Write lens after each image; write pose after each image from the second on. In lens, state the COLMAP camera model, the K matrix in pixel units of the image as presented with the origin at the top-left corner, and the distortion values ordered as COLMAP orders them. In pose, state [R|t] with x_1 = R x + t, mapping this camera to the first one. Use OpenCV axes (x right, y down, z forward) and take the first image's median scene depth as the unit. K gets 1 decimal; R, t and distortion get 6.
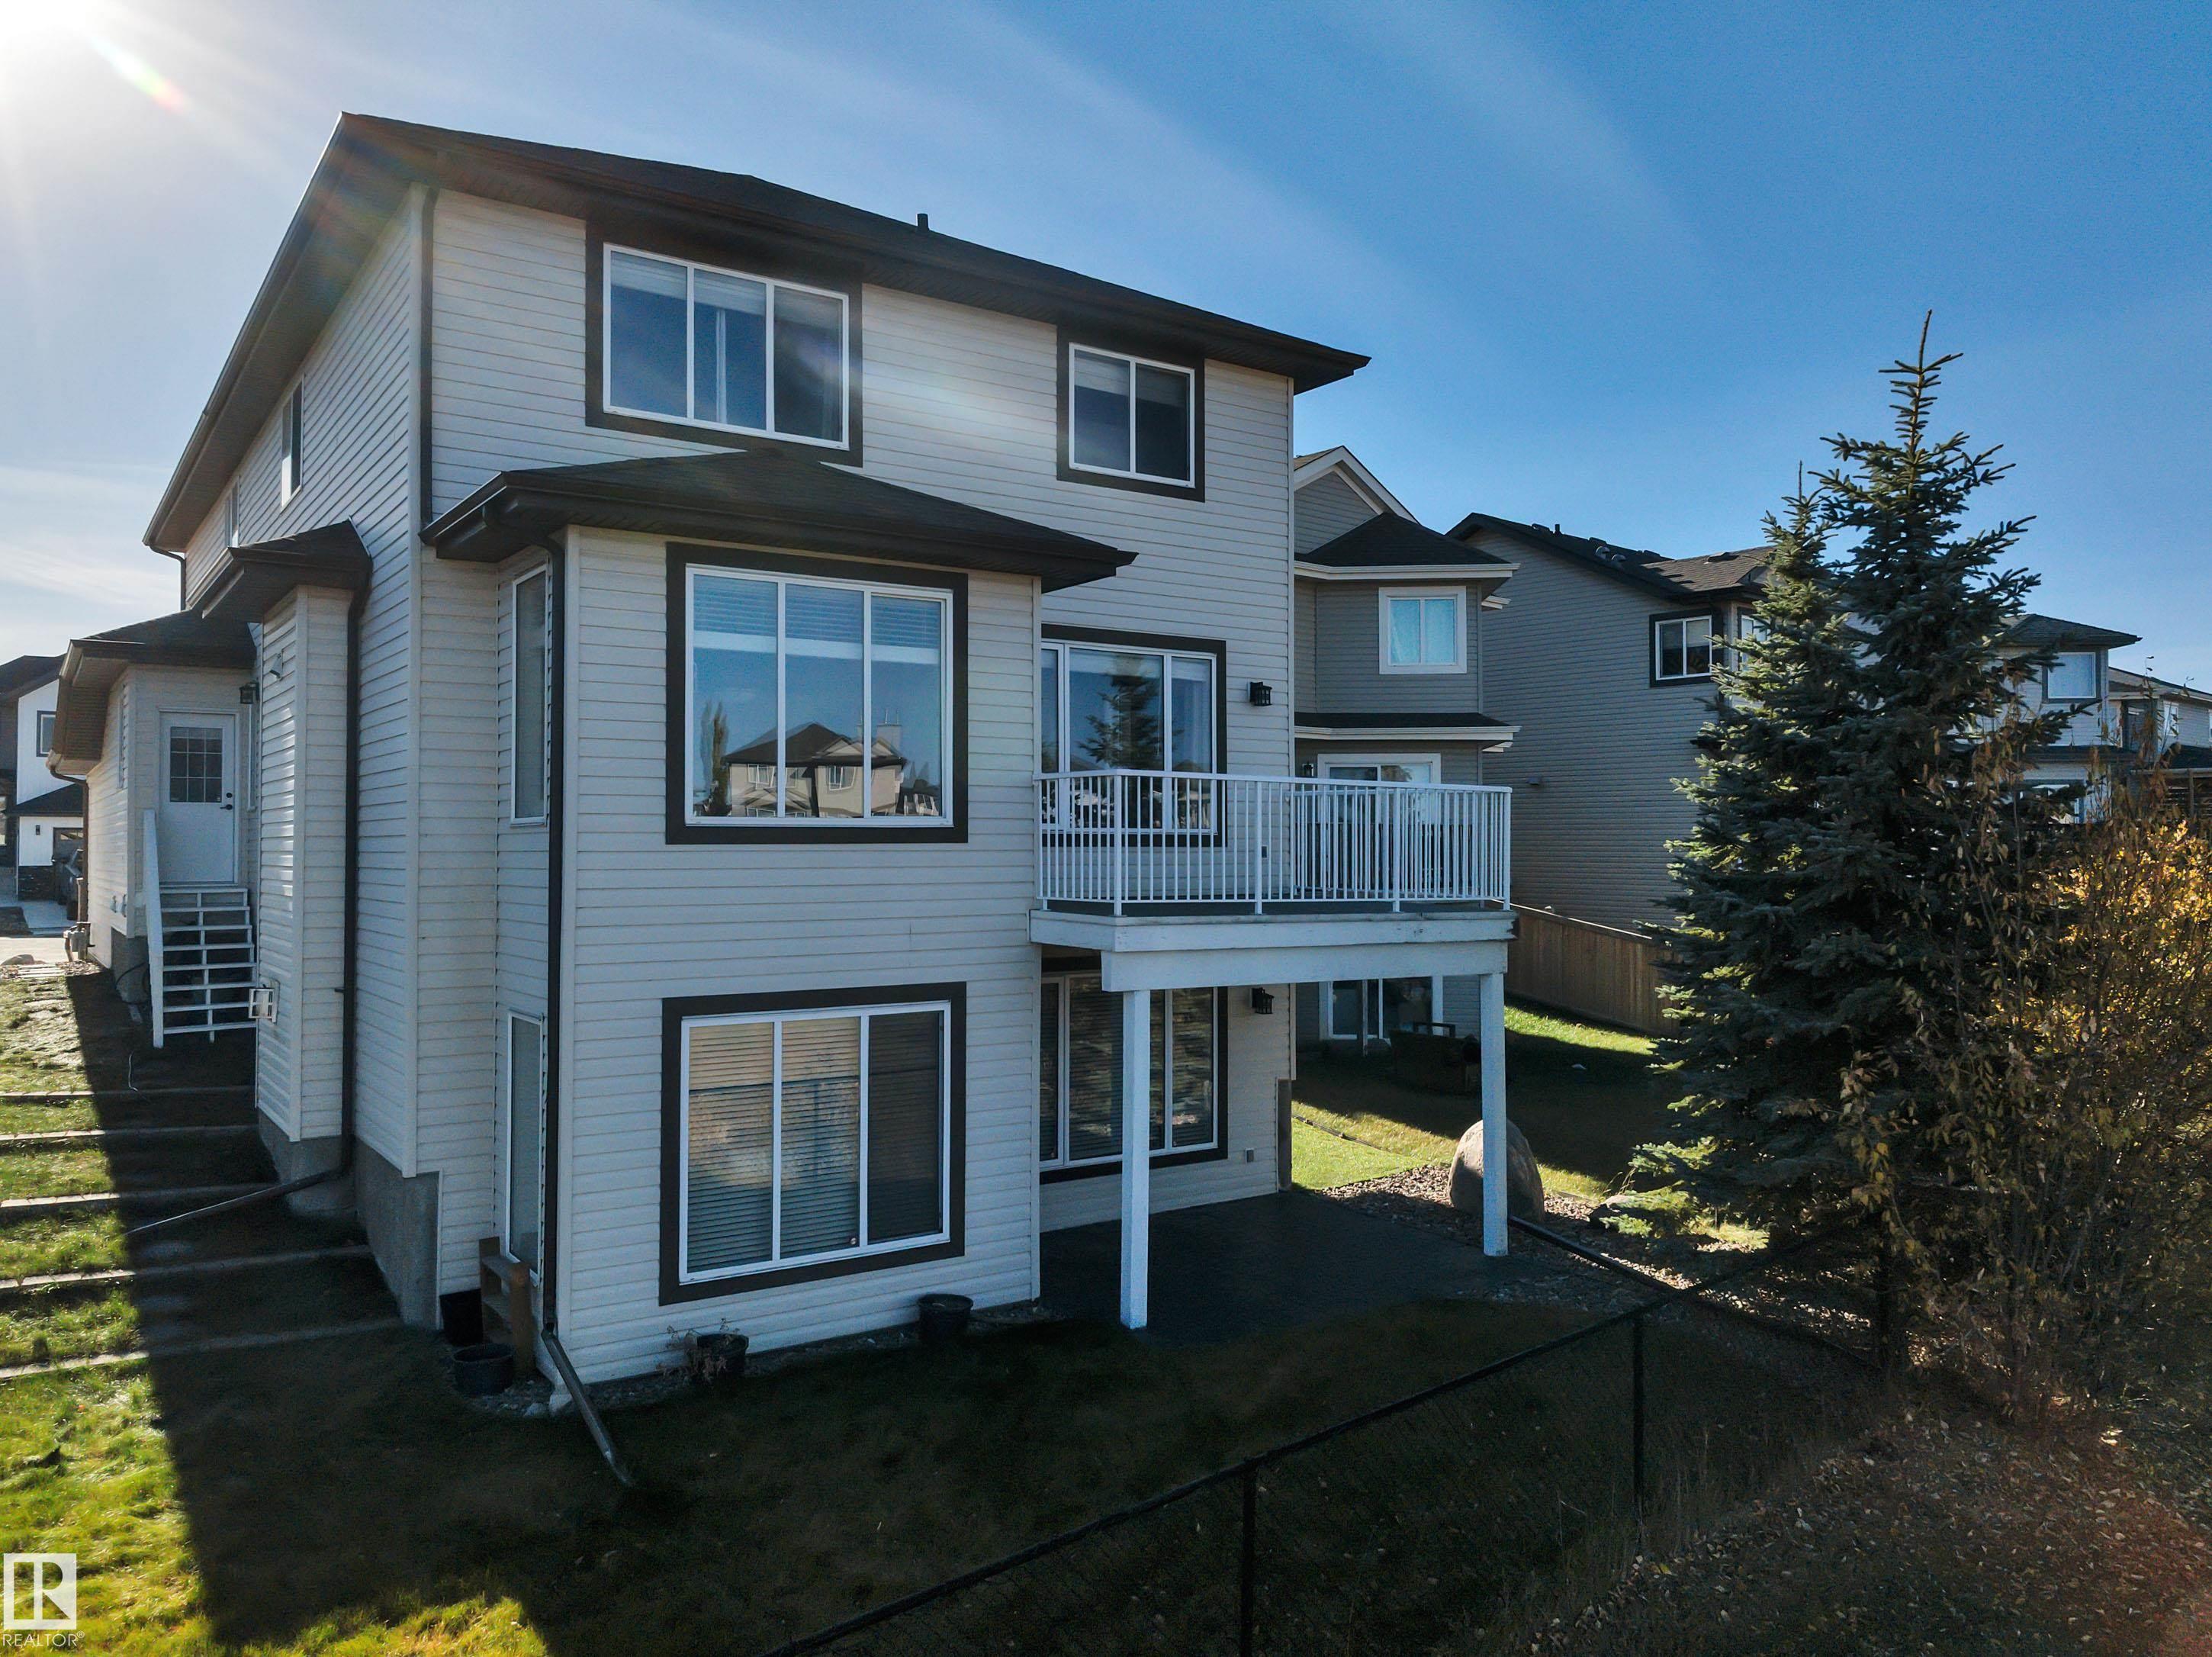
lens RADIAL K [[1614.4, 0, 1111.7], [0, 1614.4, 823.2], [0, 0, 1]] dist [0.014362, 0.006659]
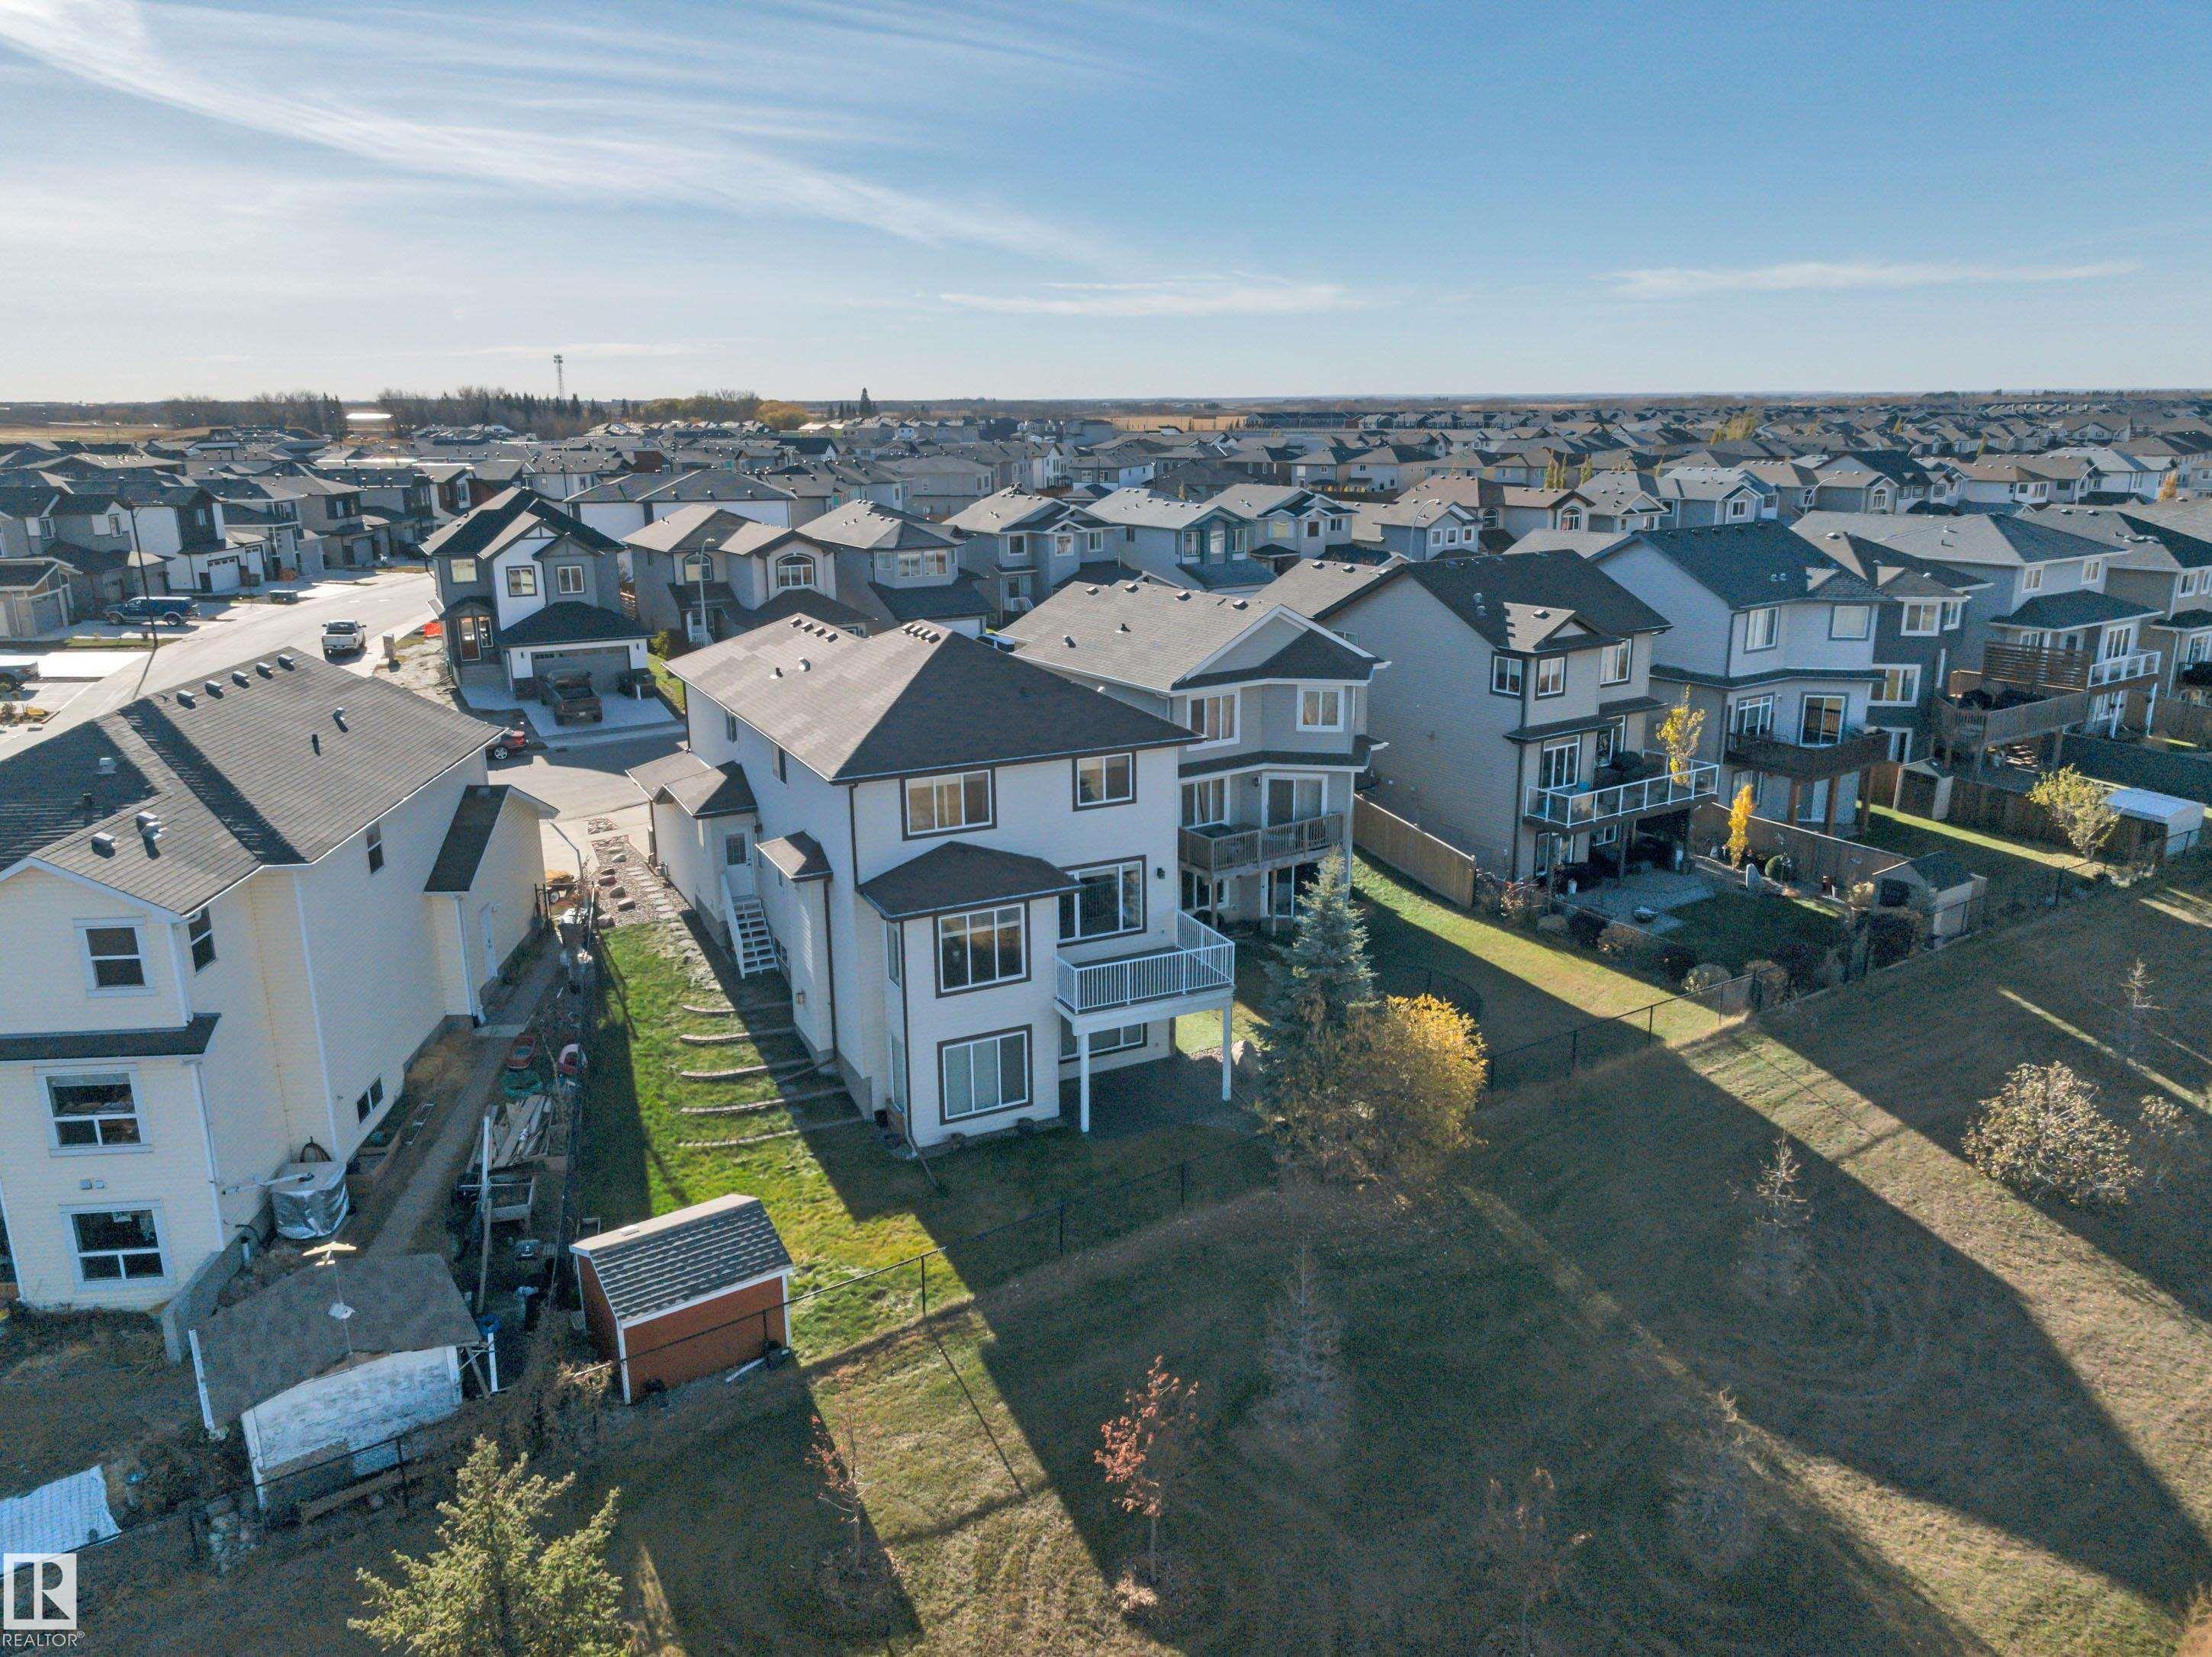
lens RADIAL K [[1611.2, 0, 1144.8], [0, 1611.2, 787.6], [0, 0, 1]] dist [-0.000199, 0.035775]
pose [[0.992278, 0.025673, -0.121348, 0.424361], [0.006617, 0.965994, 0.258480, -0.987294], [0.123857, -0.257287, 0.958365, -1.576446]]
